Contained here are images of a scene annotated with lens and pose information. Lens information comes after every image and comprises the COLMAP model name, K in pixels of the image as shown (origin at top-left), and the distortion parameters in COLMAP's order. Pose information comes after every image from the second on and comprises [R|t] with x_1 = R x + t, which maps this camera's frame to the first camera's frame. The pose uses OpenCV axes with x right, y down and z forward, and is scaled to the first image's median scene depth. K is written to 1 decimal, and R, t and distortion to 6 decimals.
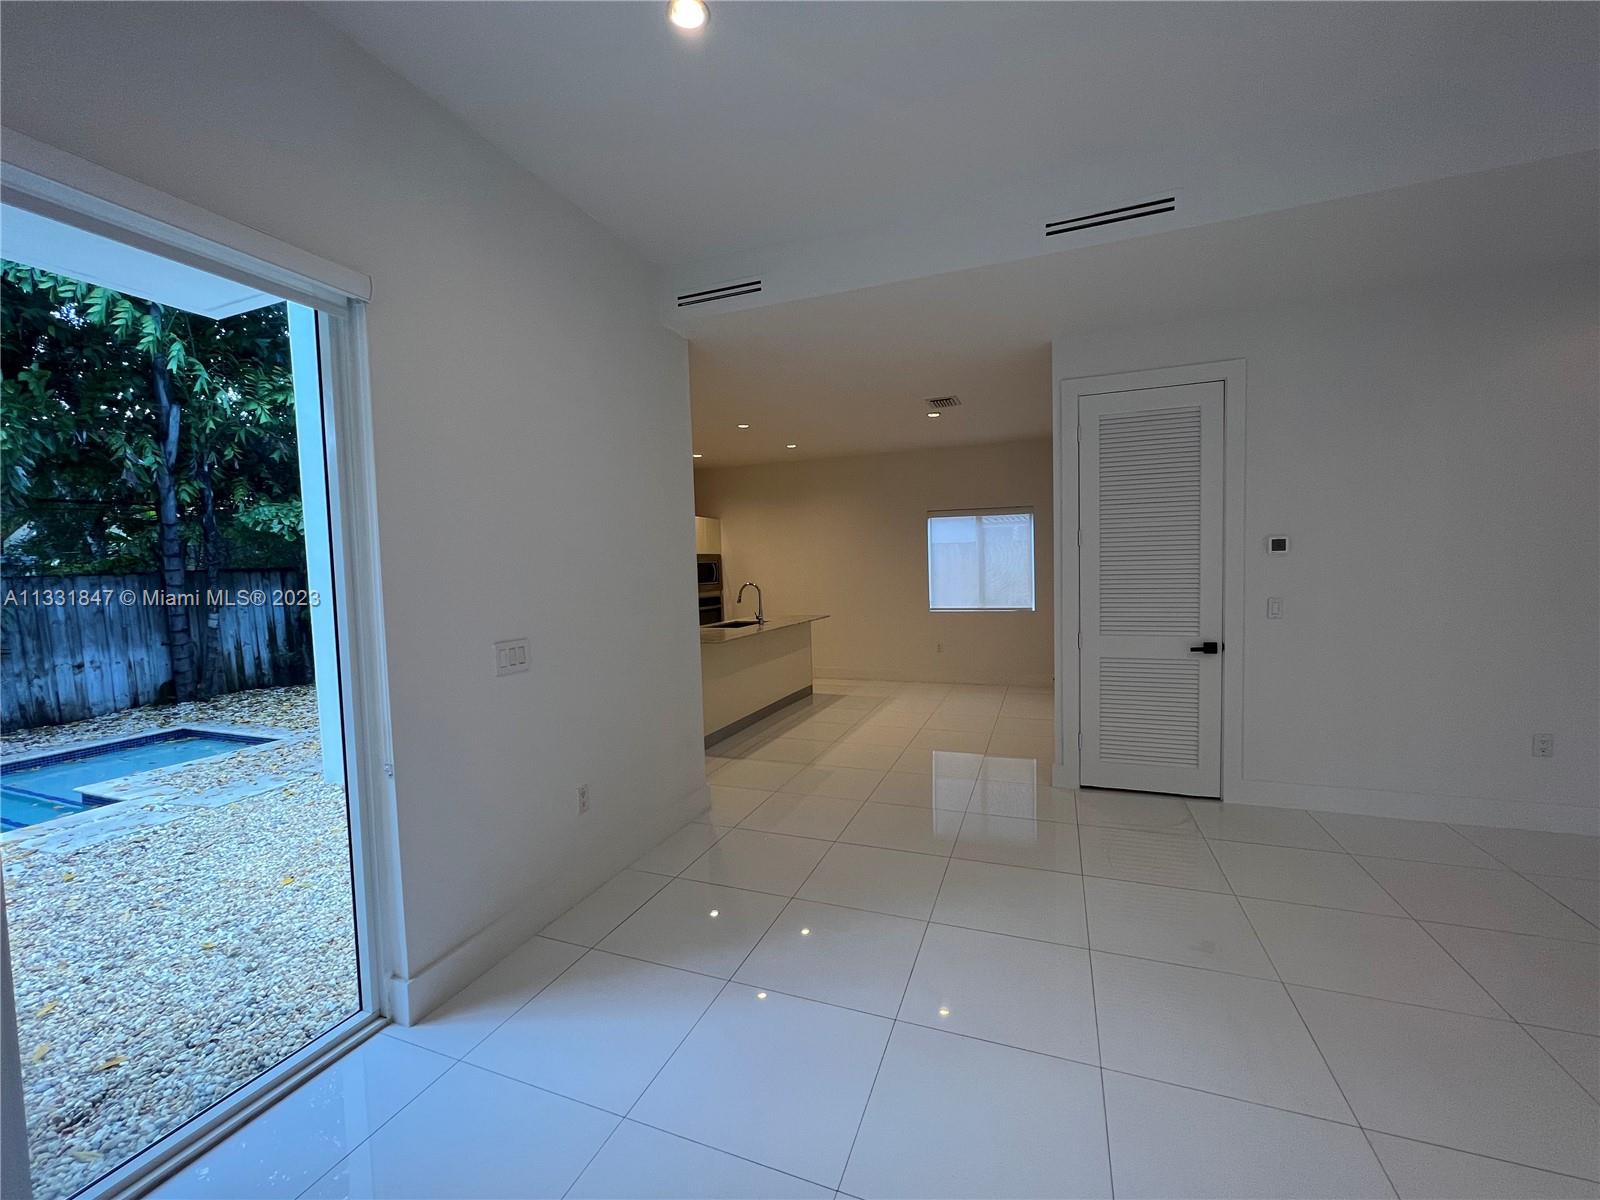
lens RADIAL K [[640.5, 0, 805.1], [0, 640.5, 602.7], [0, 0, 1]] dist [-0.000435, 0.000149]
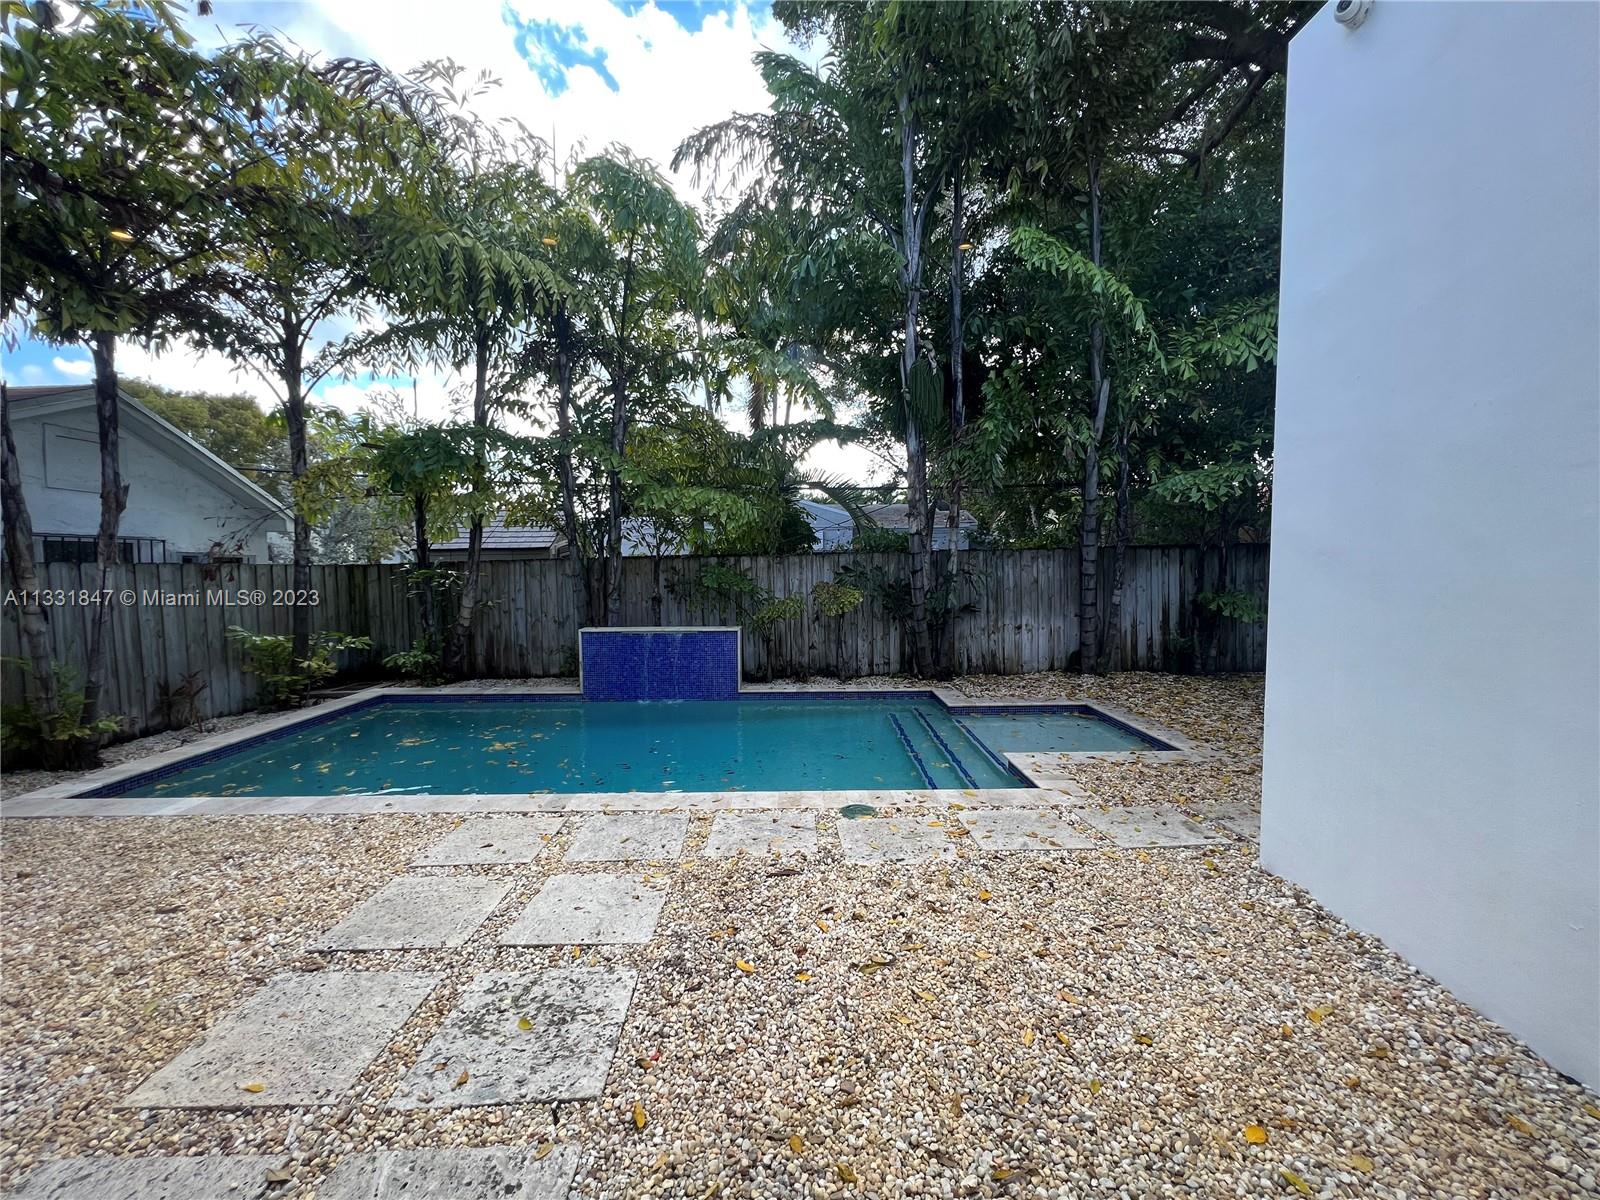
lens RADIAL K [[631.7, 0, 803.4], [0, 631.7, 589.4], [0, 0, 1]] dist [-0.002104, -0.000340]
pose [[0.374792, 0.072633, -0.924259, -0.222570], [-0.065710, 0.996500, 0.051665, -0.001885], [0.924777, 0.041369, 0.378253, 0.199026]]
